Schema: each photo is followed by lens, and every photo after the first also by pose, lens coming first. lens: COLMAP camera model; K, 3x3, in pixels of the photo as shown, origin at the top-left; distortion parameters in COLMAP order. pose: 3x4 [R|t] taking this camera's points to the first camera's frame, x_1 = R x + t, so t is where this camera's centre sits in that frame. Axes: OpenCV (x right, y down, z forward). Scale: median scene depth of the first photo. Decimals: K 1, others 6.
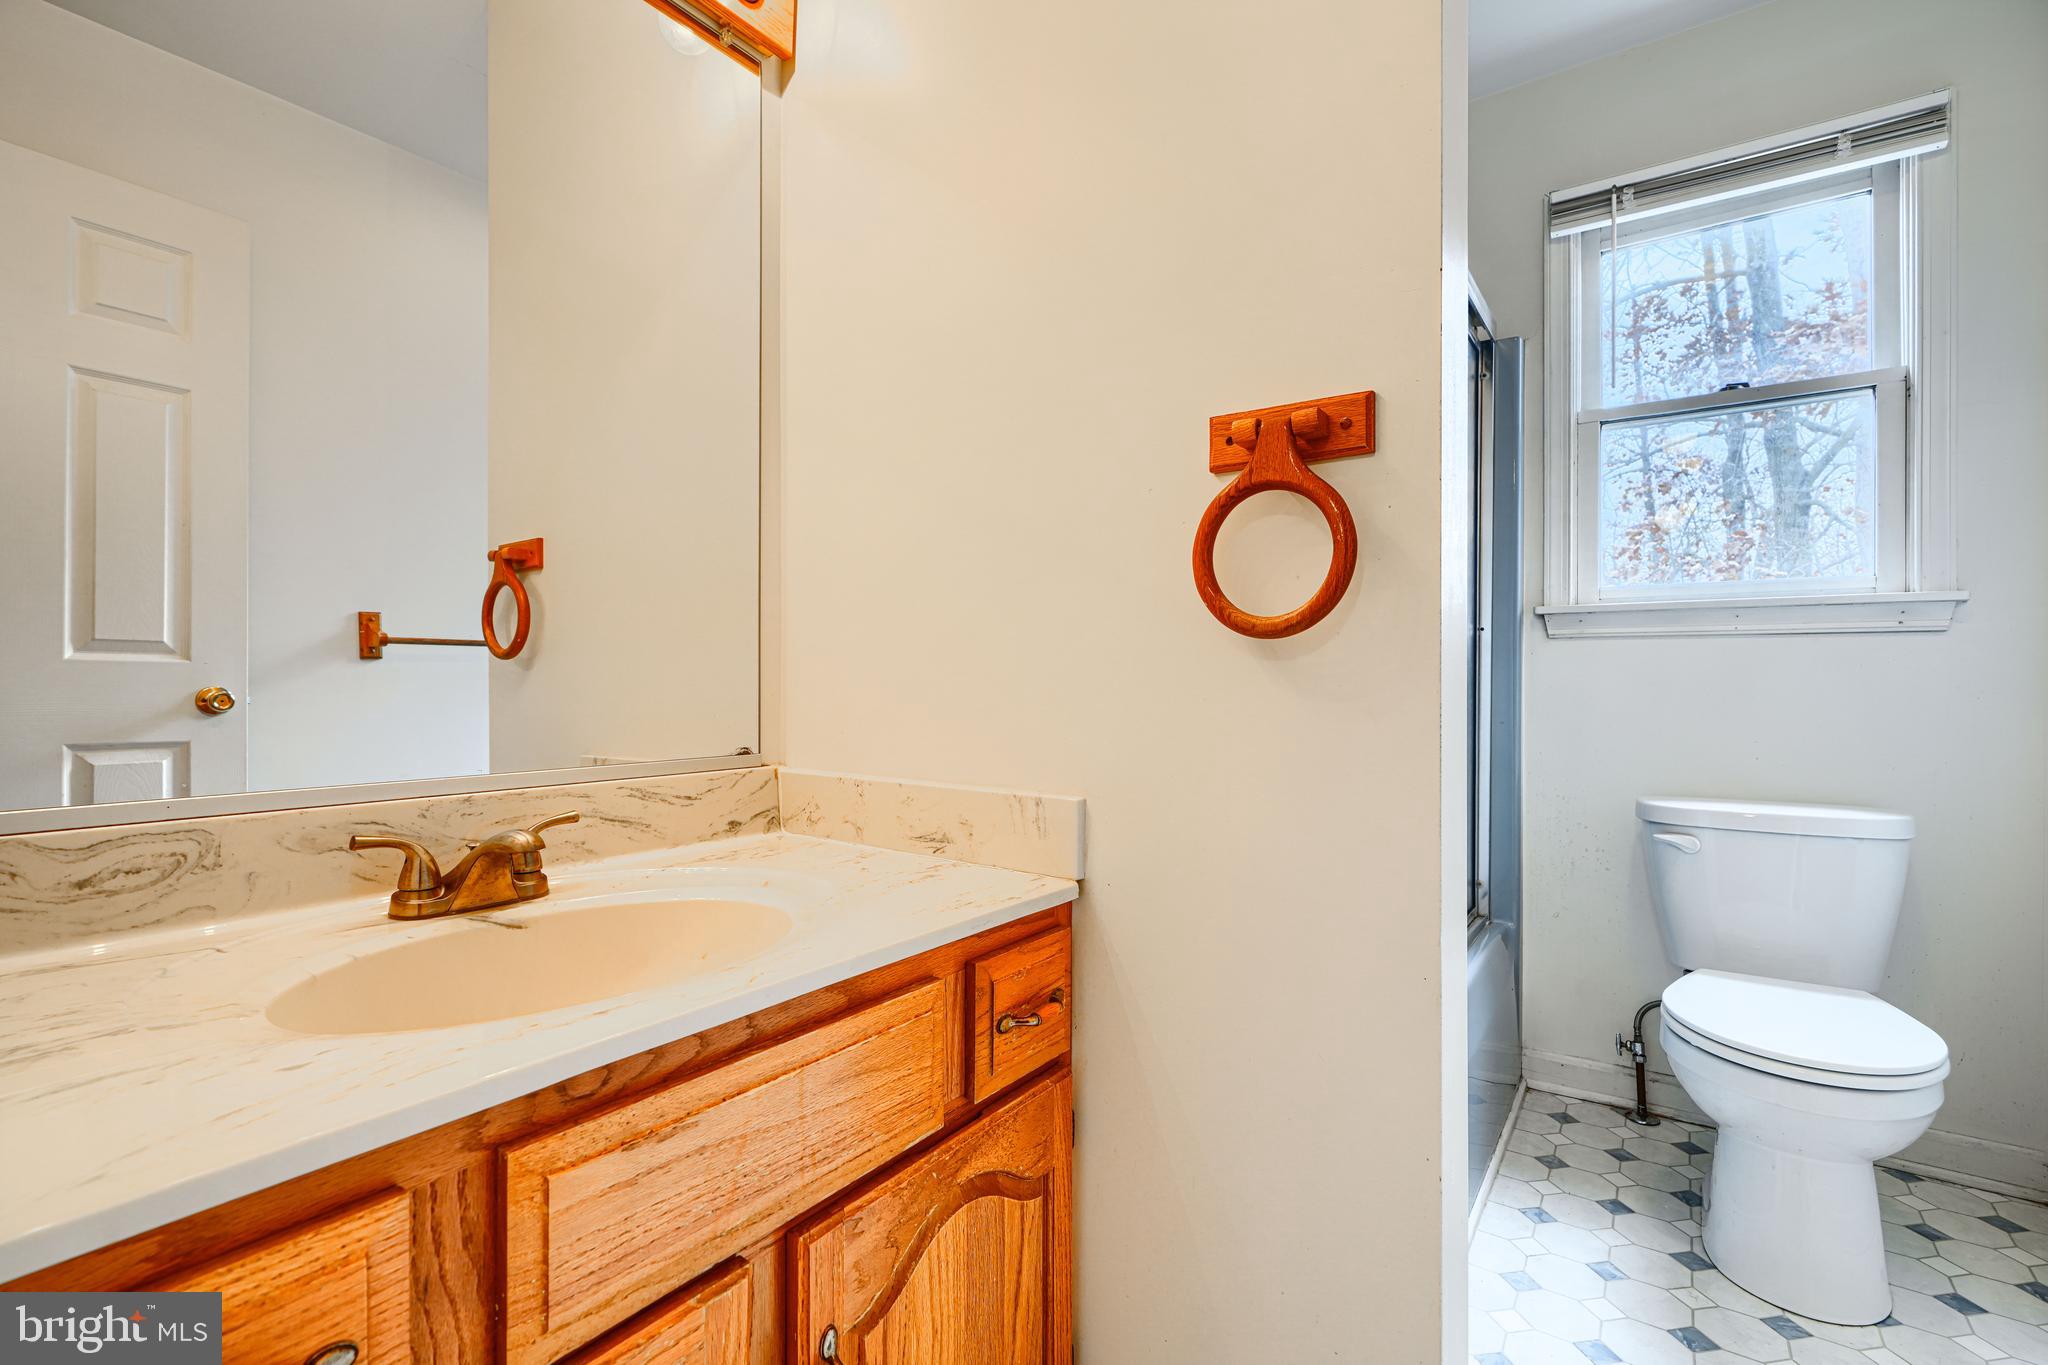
lens RADIAL K [[929.9, 0, 1036.0], [0, 929.9, 668.2], [0, 0, 1]] dist [0.002544, -0.000806]
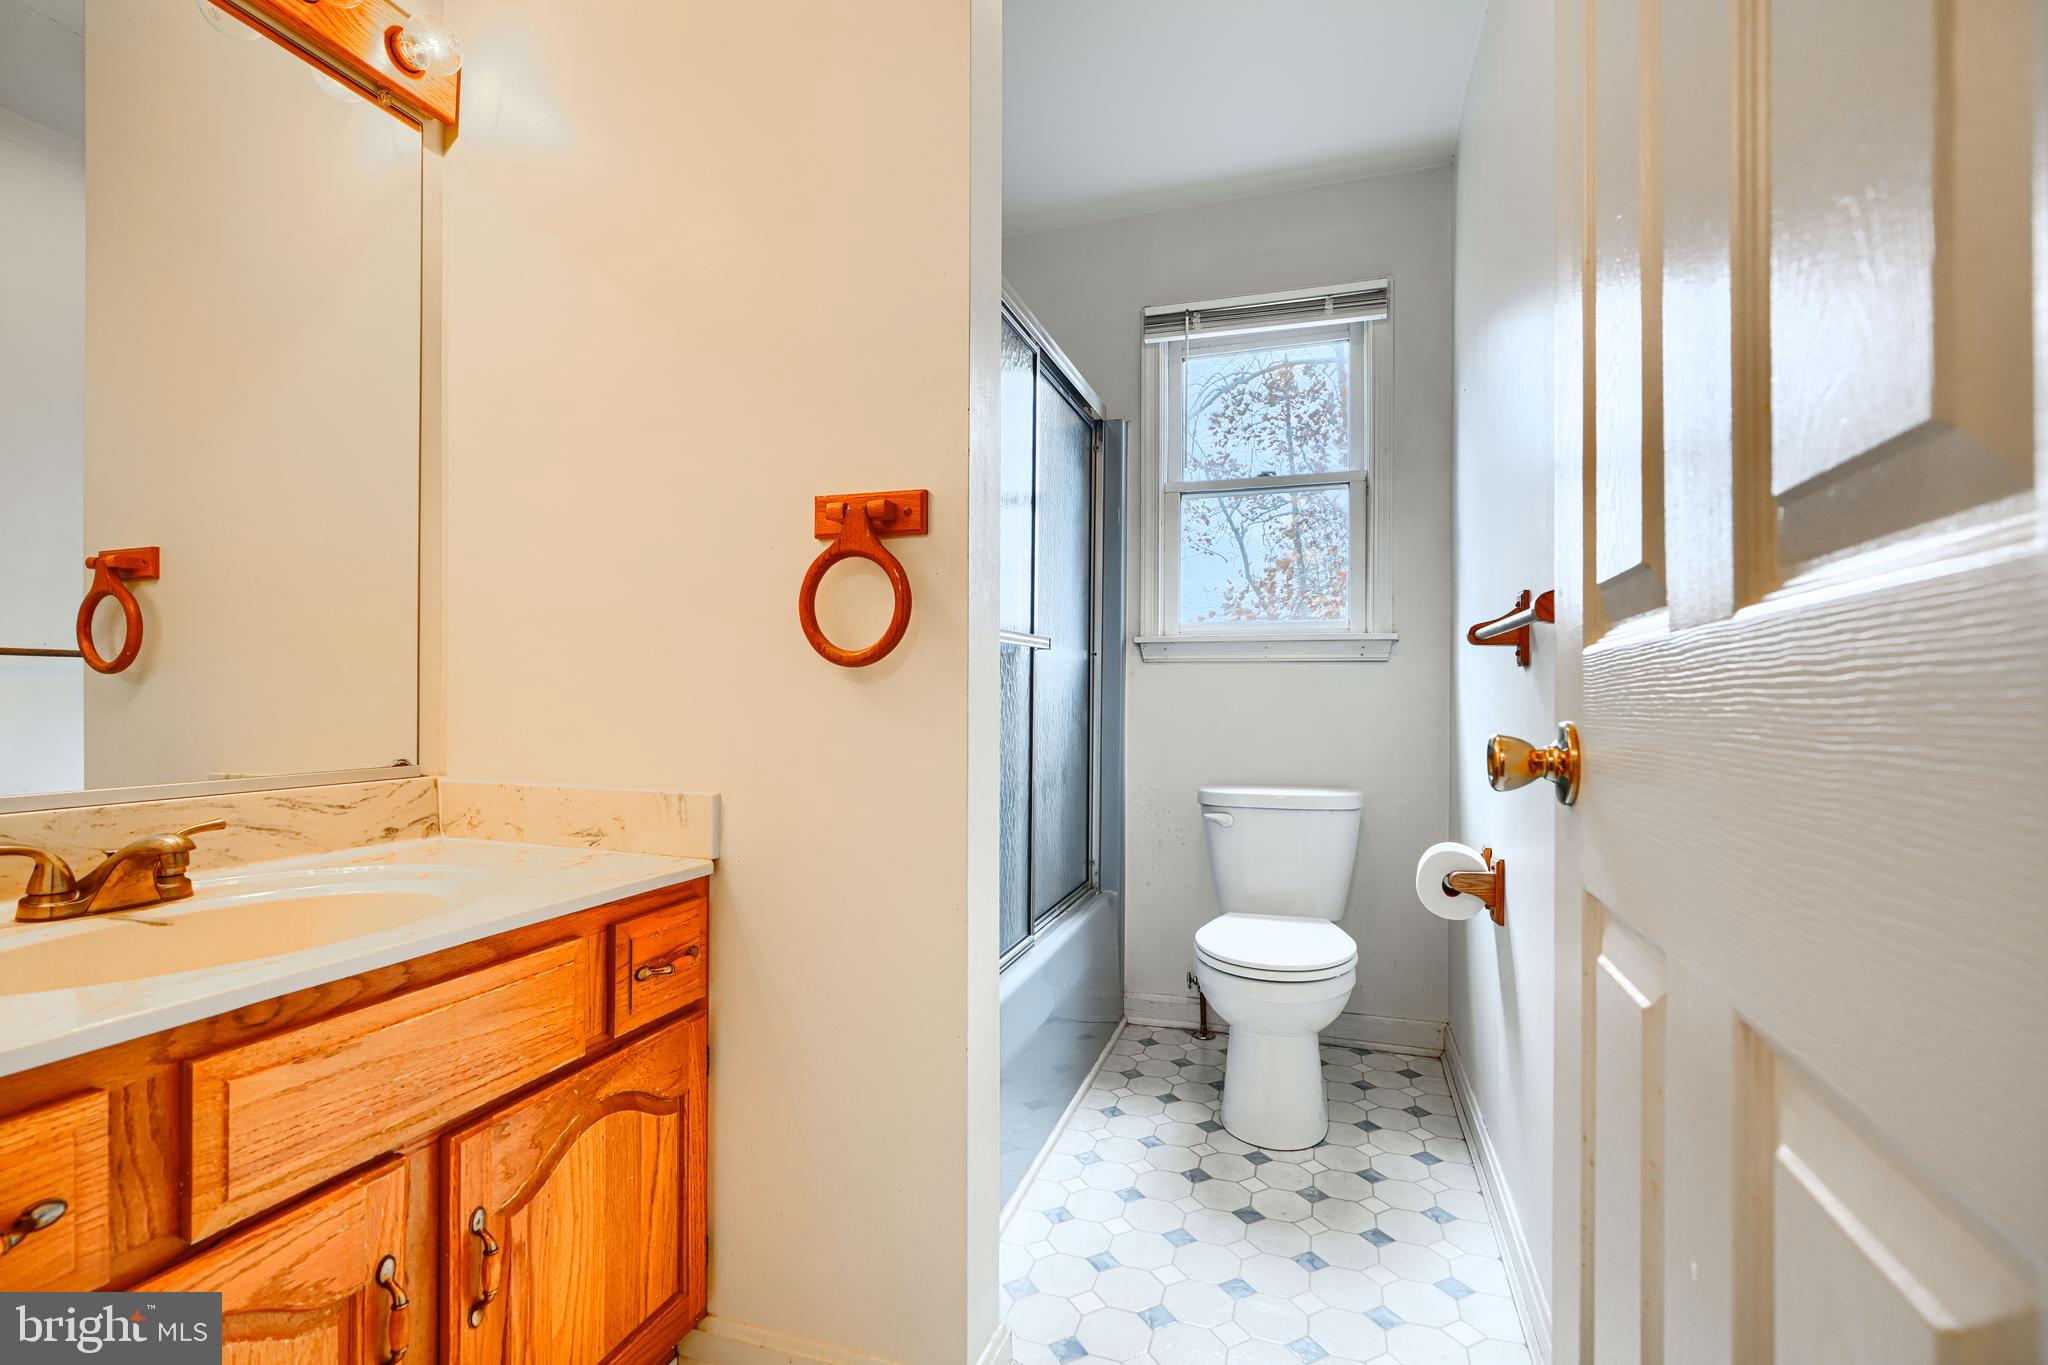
lens RADIAL K [[929.9, 0, 1033.0], [0, 929.9, 682.5], [0, 0, 1]] dist [0.002544, -0.000806]
pose [[0.957202, 0.004198, 0.289392, 0.083868], [-0.004391, 0.999990, 0.000016, -0.007847], [-0.289389, -0.001286, 0.957211, -0.276246]]
